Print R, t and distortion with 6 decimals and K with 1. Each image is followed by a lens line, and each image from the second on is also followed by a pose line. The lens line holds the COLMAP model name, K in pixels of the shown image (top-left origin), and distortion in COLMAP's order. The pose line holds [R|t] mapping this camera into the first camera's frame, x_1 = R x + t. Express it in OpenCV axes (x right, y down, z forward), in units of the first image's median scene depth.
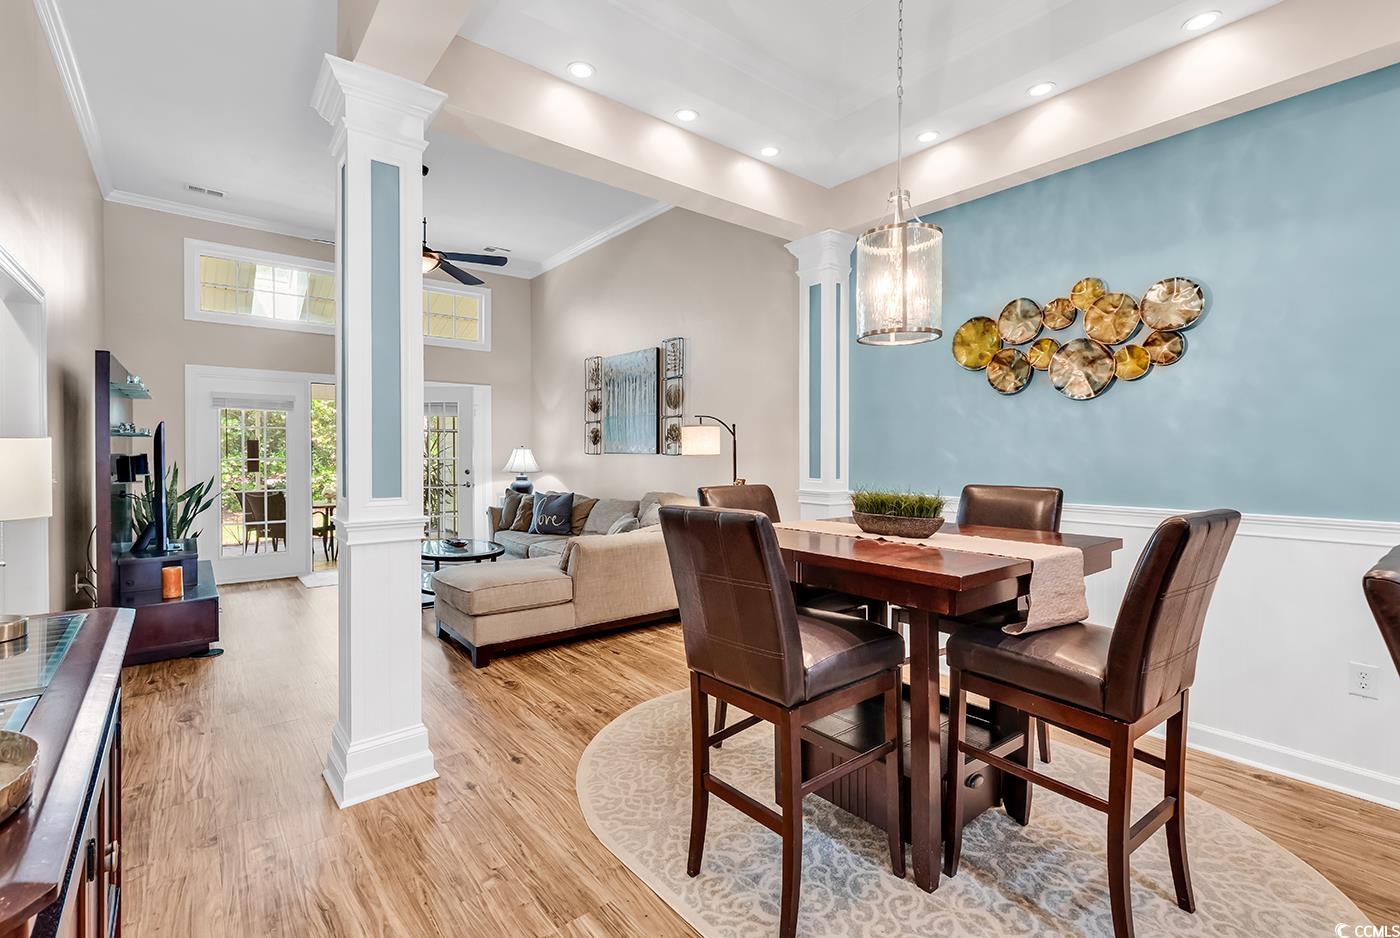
lens RADIAL K [[628.7, 0, 700.2], [0, 628.7, 459.4], [0, 0, 1]] dist [0.001652, 0.000454]
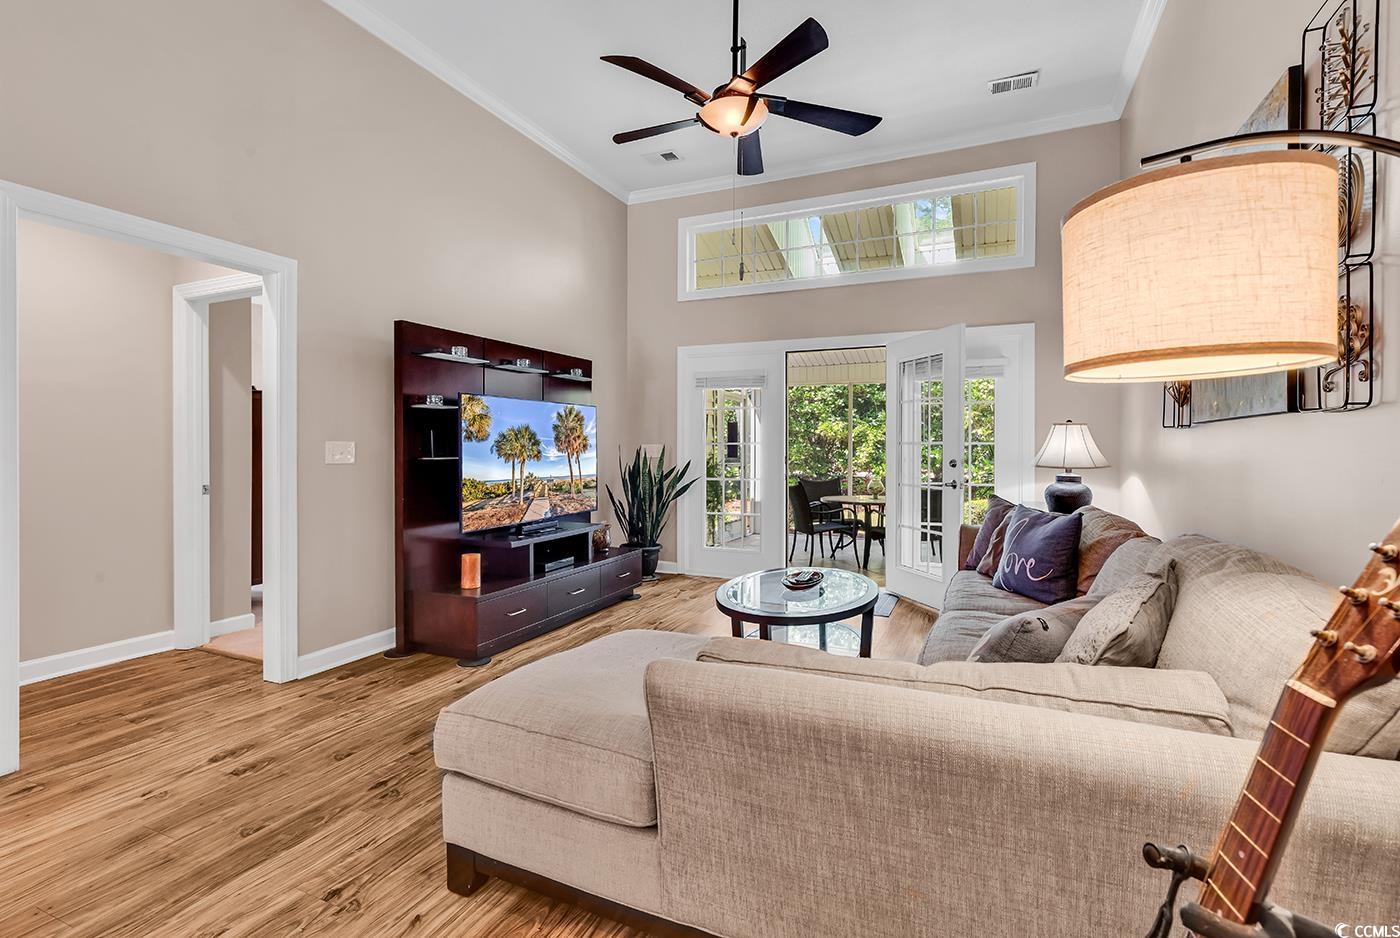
lens RADIAL K [[624.3, 0, 715.2], [0, 624.3, 446.3], [0, 0, 1]] dist [0.000332, 0.000022]
pose [[0.458168, -0.005054, -0.888851, 0.077168], [-0.013246, 0.999834, -0.012512, 0.016300], [0.888767, 0.017506, 0.458025, 0.613853]]
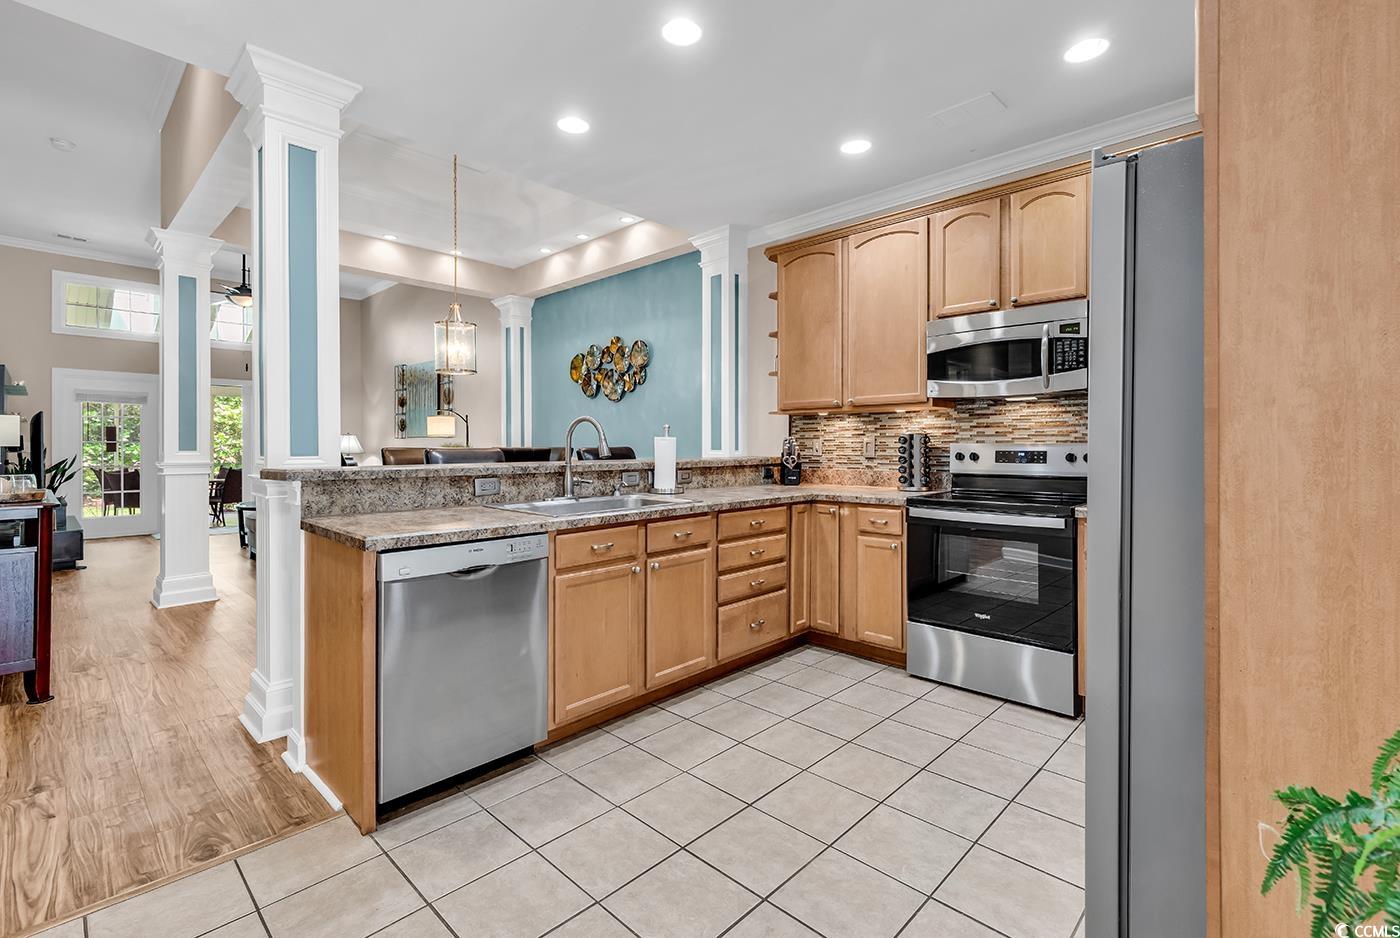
lens RADIAL K [[641.2, 0, 701.8], [0, 641.2, 444.3], [0, 0, 1]] dist [0.014920, -0.000105]
pose [[0.992918, -0.001655, 0.118789, 0.347252], [0.003414, 0.999887, -0.014611, 0.030182], [-0.118751, 0.014913, 0.992812, -0.483353]]
